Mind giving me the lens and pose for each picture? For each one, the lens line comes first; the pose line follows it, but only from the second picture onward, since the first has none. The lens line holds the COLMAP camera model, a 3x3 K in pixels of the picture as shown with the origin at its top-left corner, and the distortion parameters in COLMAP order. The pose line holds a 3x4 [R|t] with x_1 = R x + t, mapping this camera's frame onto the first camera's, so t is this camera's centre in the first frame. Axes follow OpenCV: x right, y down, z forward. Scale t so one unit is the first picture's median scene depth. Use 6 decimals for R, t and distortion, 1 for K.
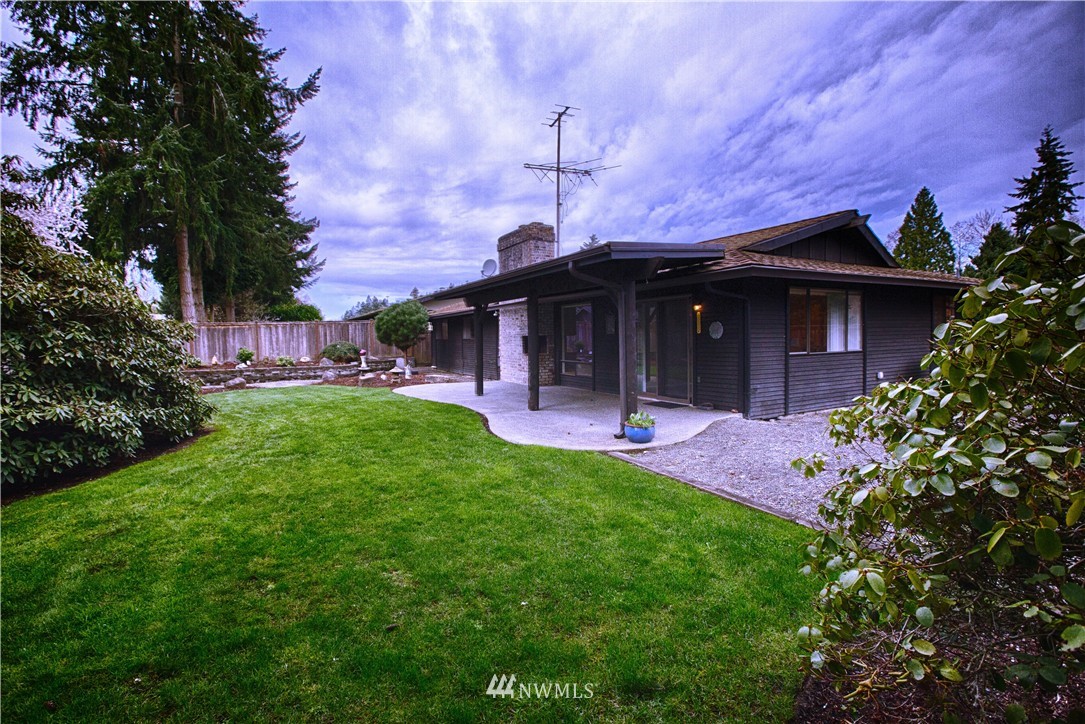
lens RADIAL K [[494.7, 0, 540.4], [0, 494.7, 357.2], [0, 0, 1]] dist [-0.053907, 0.017239]
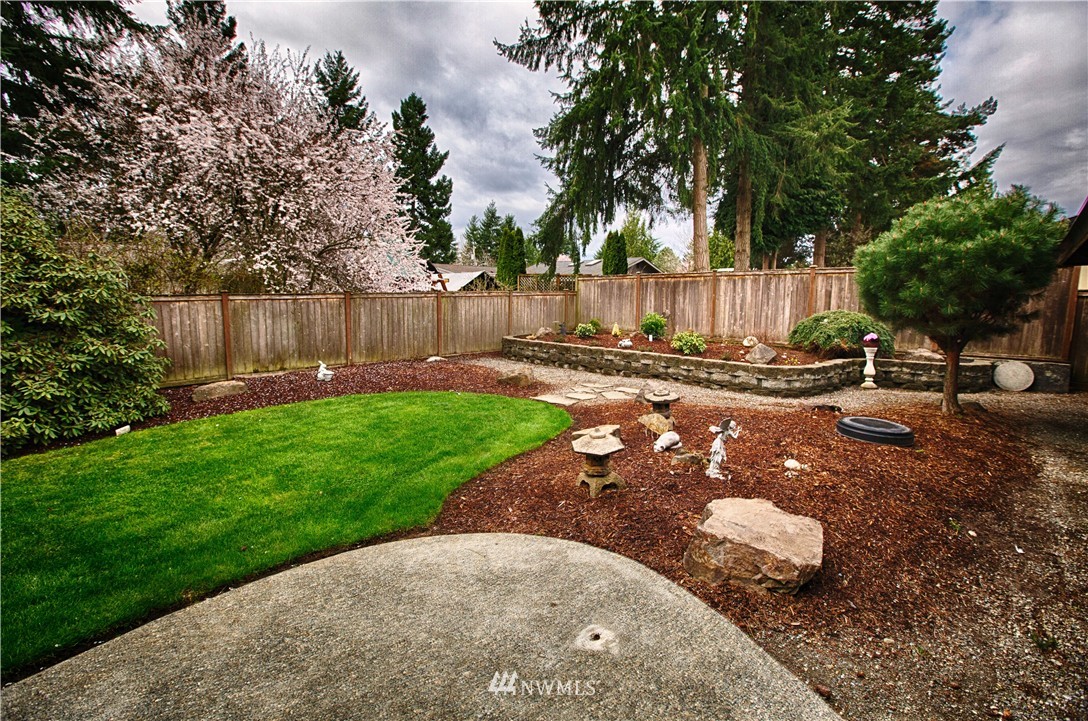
lens RADIAL K [[494.5, 0, 543.0], [0, 494.5, 355.1], [0, 0, 1]] dist [-0.048023, 0.015698]
pose [[0.285604, 0.136394, -0.948592, -0.043414], [-0.056902, 0.990488, 0.125285, -0.033386], [0.956657, 0.018195, 0.290648, 0.624933]]
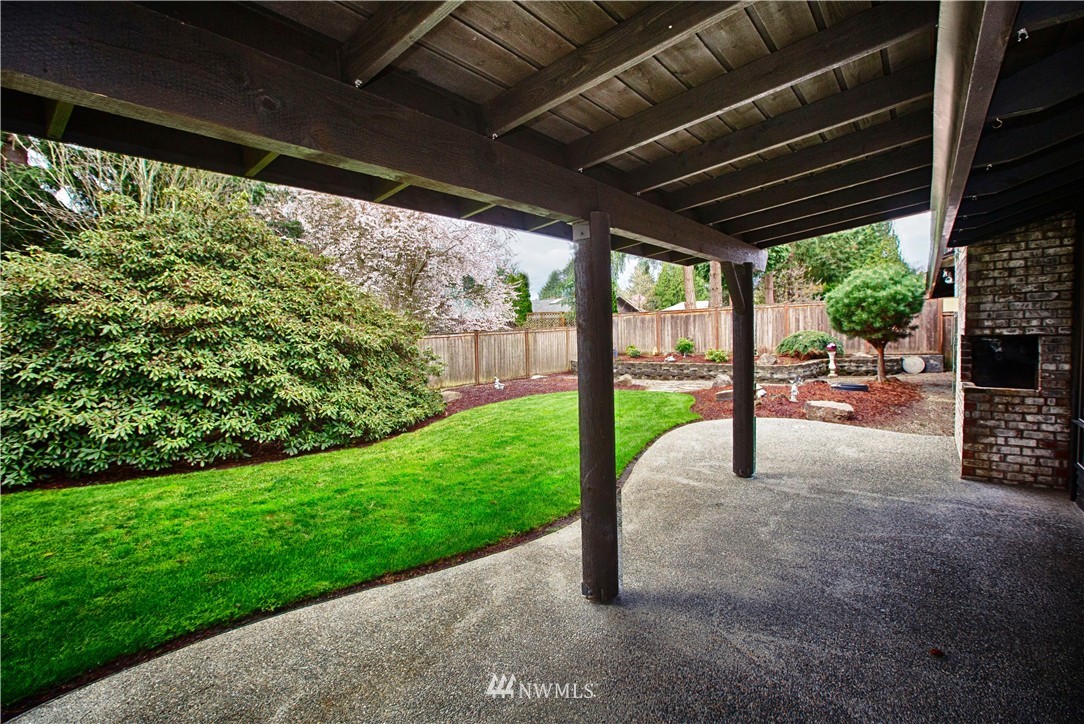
lens RADIAL K [[494.3, 0, 539.9], [0, 494.3, 357.2], [0, 0, 1]] dist [-0.053907, 0.017239]
pose [[0.388994, 0.055418, -0.919572, 0.108439], [-0.016572, 0.998448, 0.053162, -0.025183], [0.921091, -0.005440, 0.389308, 0.372197]]
